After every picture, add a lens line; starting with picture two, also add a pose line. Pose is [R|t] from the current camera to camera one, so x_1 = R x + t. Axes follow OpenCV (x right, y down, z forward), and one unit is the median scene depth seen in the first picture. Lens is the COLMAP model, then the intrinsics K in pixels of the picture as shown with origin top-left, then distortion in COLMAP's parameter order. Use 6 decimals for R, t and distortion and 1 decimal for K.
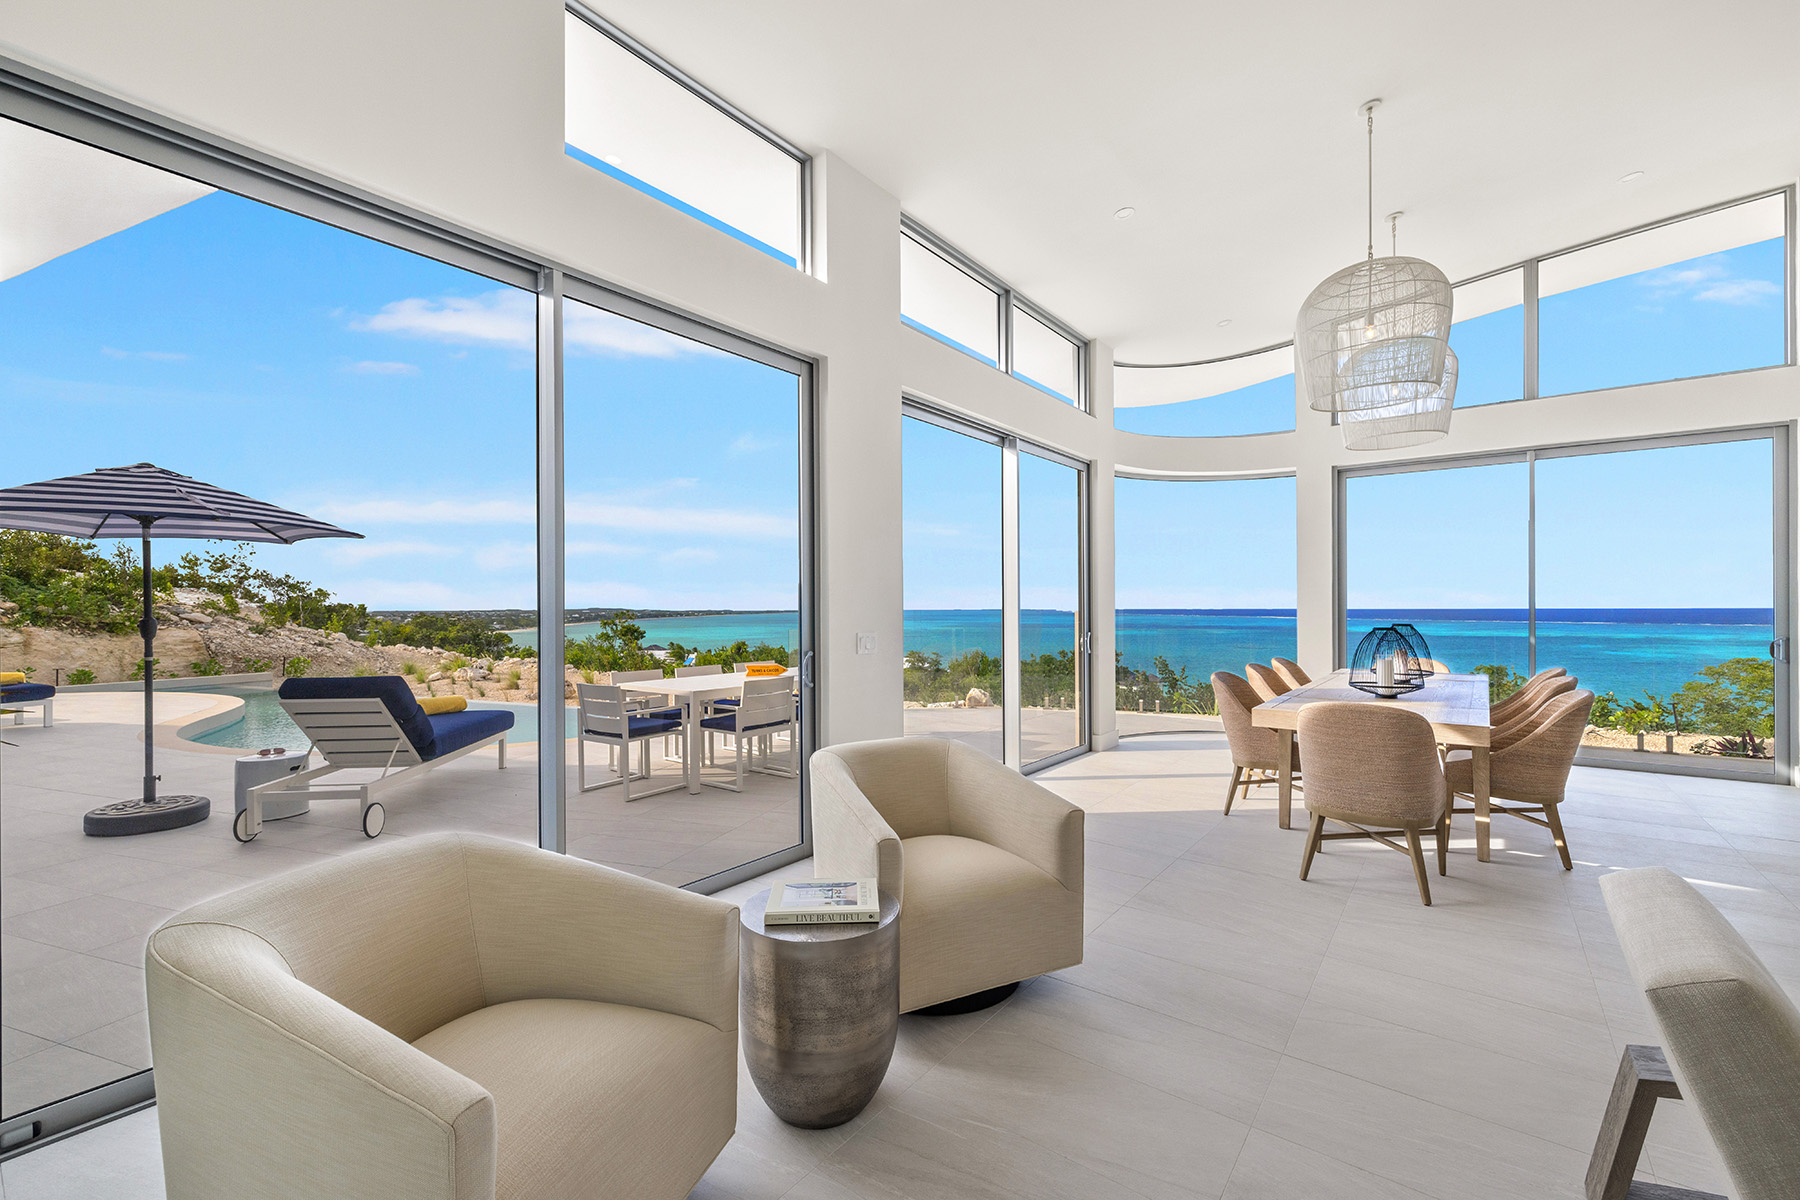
lens RADIAL K [[766.7, 0, 892.2], [0, 766.7, 603.1], [0, 0, 1]] dist [0.004730, 0.000271]
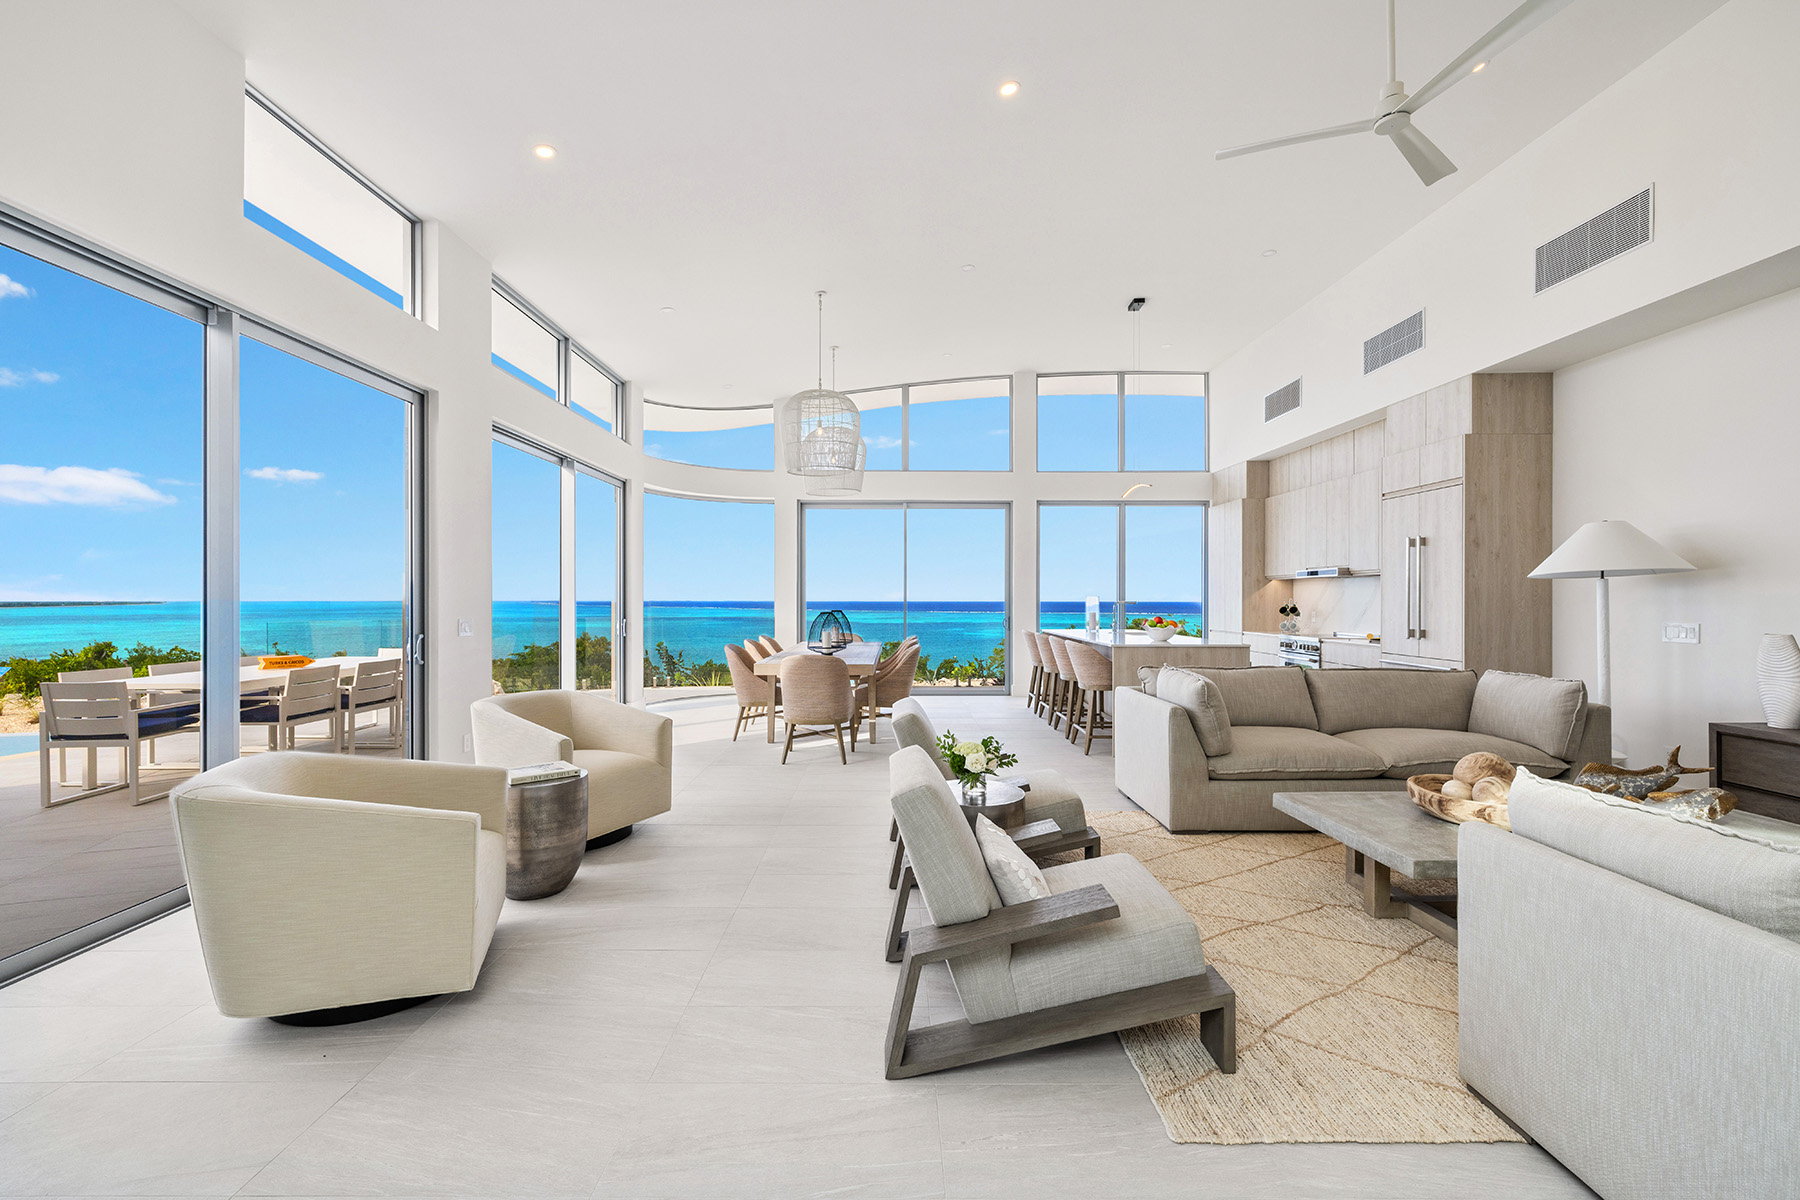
lens RADIAL K [[766.7, 0, 892.2], [0, 766.7, 603.1], [0, 0, 1]] dist [0.004730, 0.000271]
pose [[0.795765, 0.001695, 0.605603, -0.210841], [-0.007481, 0.999947, 0.007030, 0.000036], [-0.605559, -0.010125, 0.795736, -0.342286]]
